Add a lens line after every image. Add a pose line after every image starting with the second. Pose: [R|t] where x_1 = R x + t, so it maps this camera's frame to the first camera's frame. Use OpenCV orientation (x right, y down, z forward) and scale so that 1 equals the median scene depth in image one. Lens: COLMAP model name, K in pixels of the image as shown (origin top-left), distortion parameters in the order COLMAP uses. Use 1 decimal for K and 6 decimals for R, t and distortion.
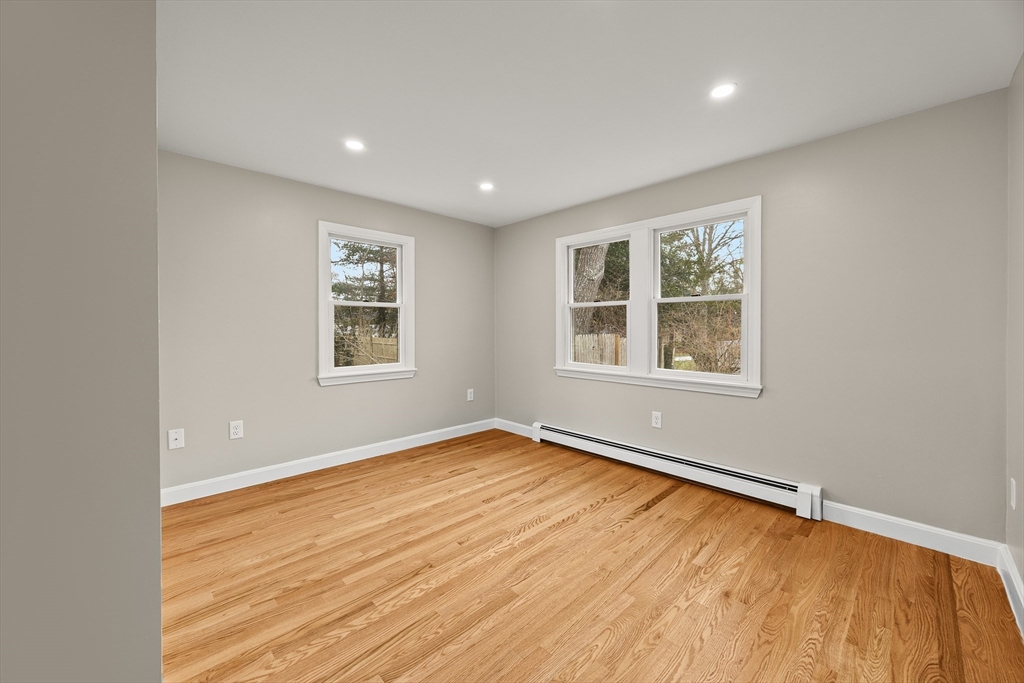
lens RADIAL K [[401.1, 0, 511.6], [0, 401.1, 334.8], [0, 0, 1]] dist [-0.000510, -0.000251]
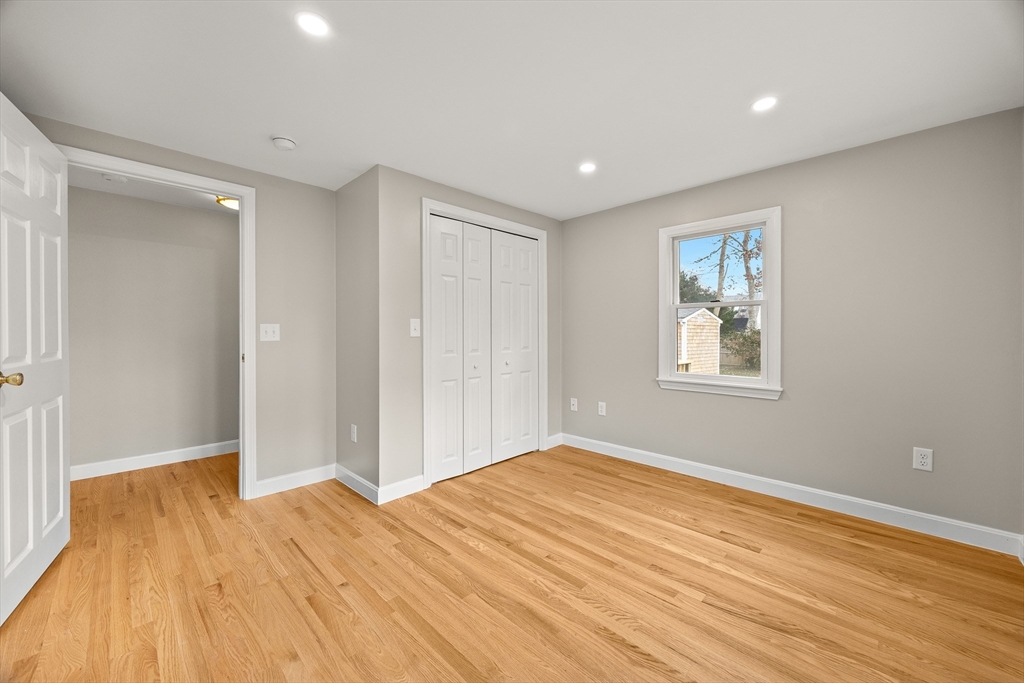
lens RADIAL K [[401.1, 0, 511.6], [0, 401.1, 334.8], [0, 0, 1]] dist [-0.000510, -0.000251]
pose [[-0.002098, 0.005054, -0.999985, 0.643403], [-0.014330, 0.999884, 0.005084, -0.010238], [0.999895, 0.014341, -0.002025, 0.705567]]
